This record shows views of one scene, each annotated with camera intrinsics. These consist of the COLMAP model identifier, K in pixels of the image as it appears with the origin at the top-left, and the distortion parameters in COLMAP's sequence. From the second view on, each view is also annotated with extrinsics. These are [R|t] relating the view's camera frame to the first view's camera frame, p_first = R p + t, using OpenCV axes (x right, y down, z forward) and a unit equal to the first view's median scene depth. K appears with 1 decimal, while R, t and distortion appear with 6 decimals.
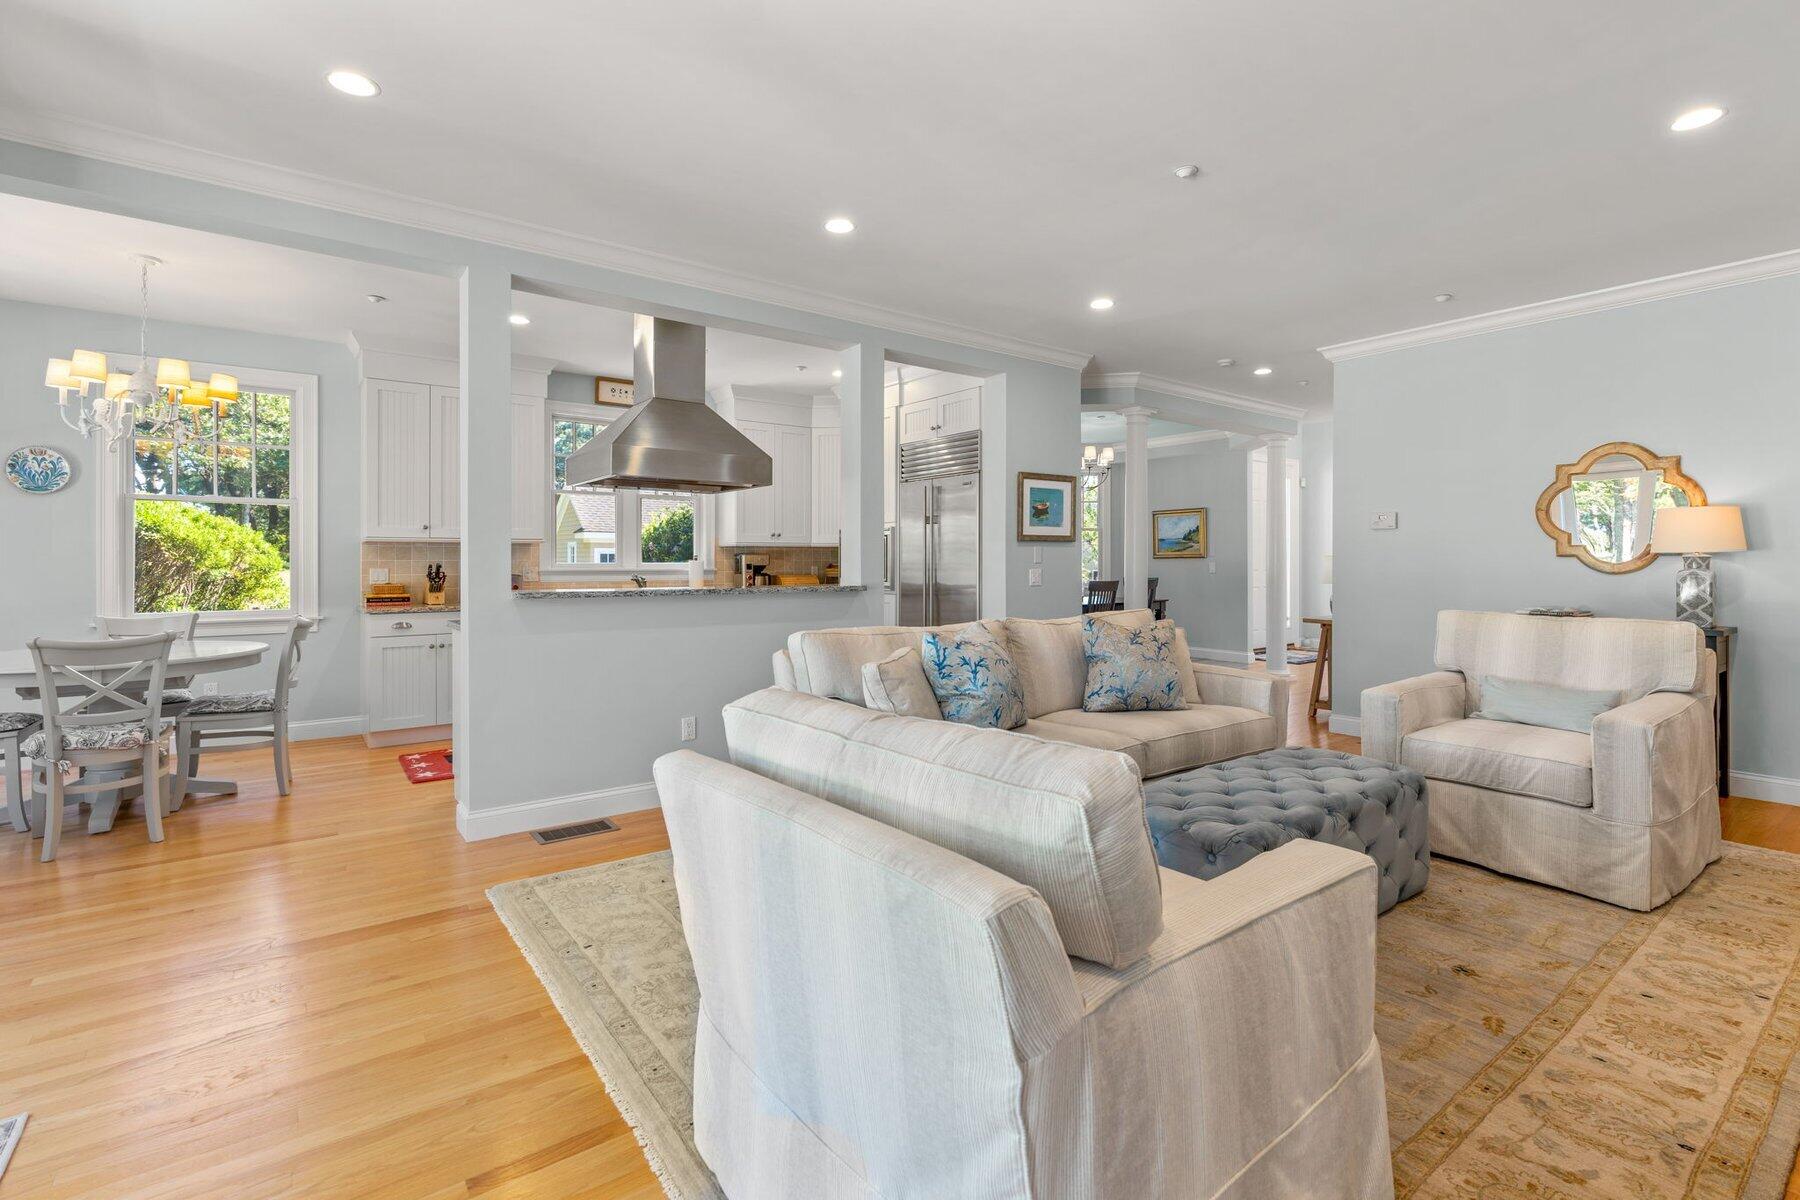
lens RADIAL K [[816.8, 0, 874.5], [0, 816.8, 569.9], [0, 0, 1]] dist [-0.009449, 0.003434]
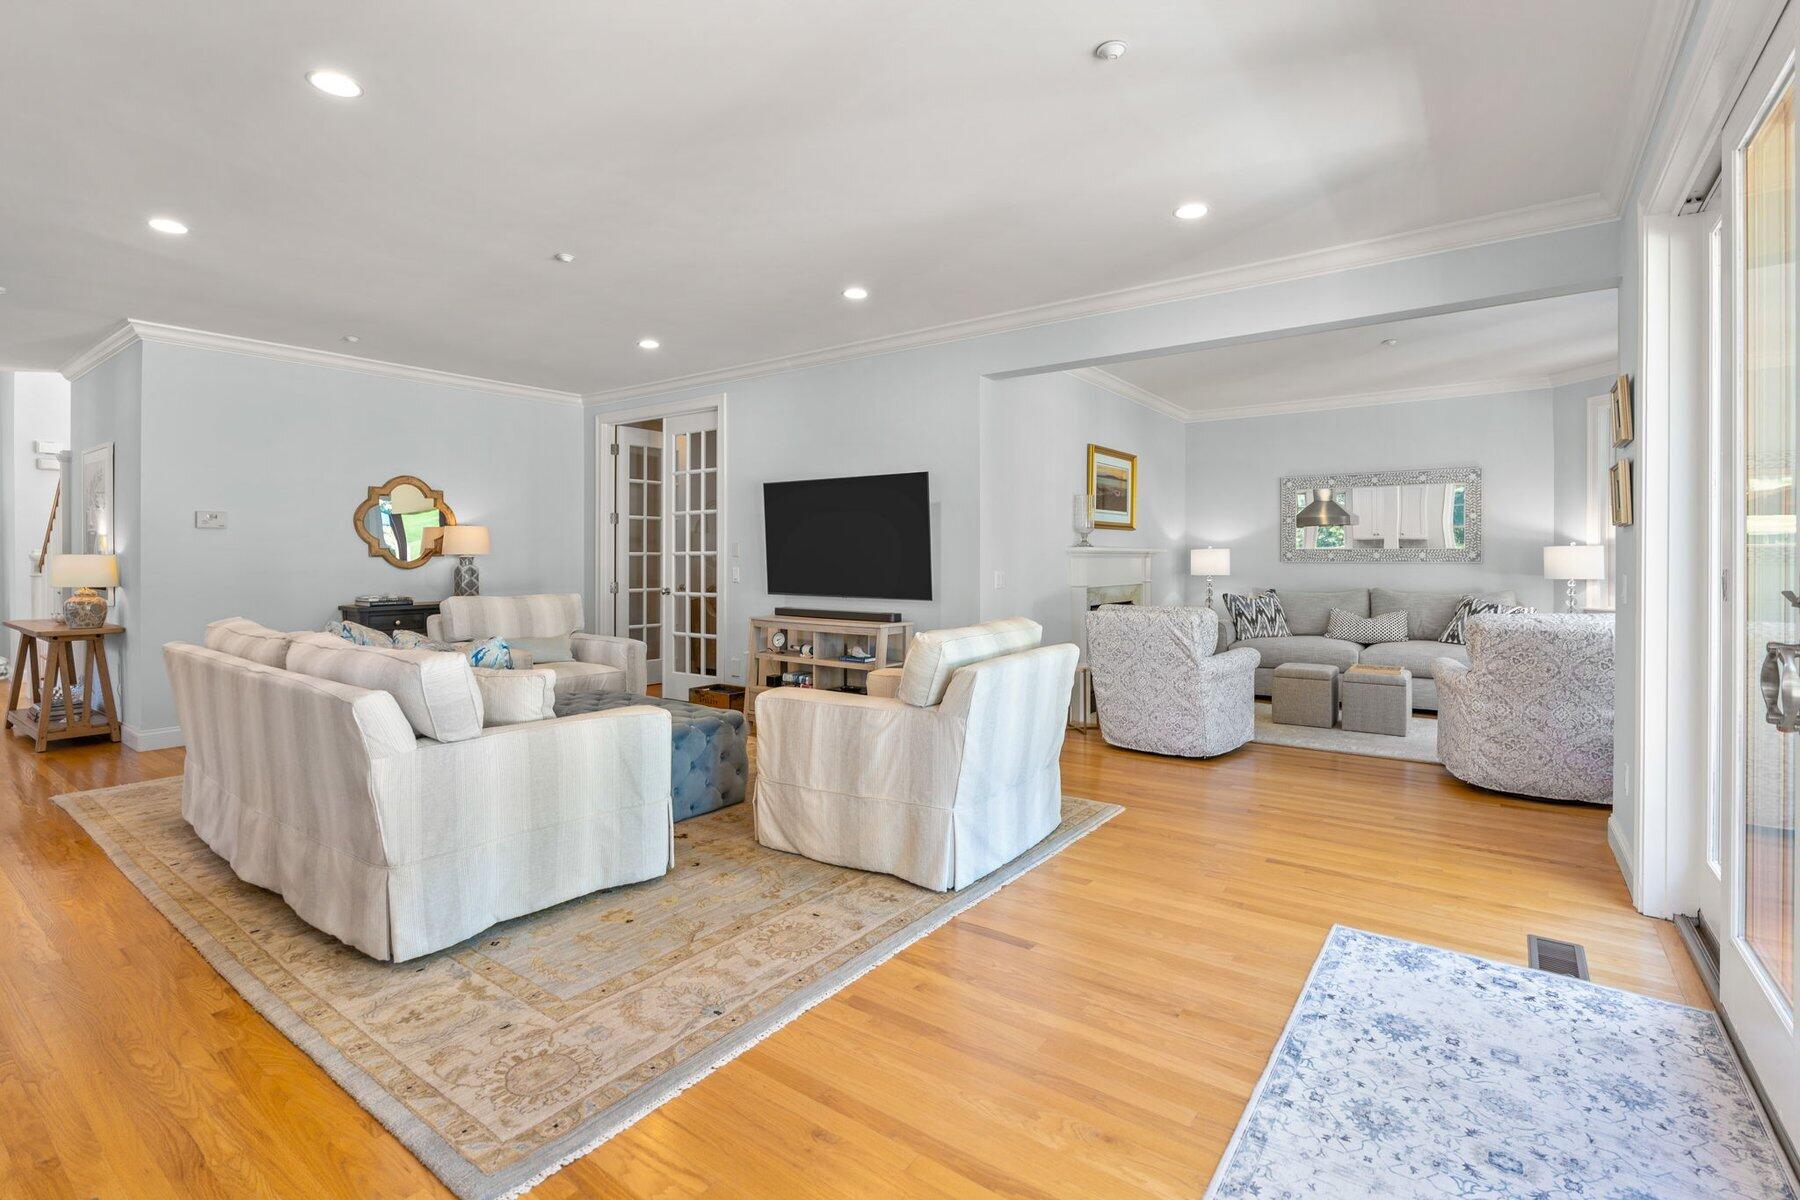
lens RADIAL K [[816.8, 0, 891.4], [0, 816.8, 559.1], [0, 0, 1]] dist [-0.009449, 0.003434]
pose [[-0.283384, 0.000144, 0.959006, -1.205811], [0.008567, 0.999960, 0.002382, -0.015289], [-0.958968, 0.008890, -0.283374, 1.046875]]
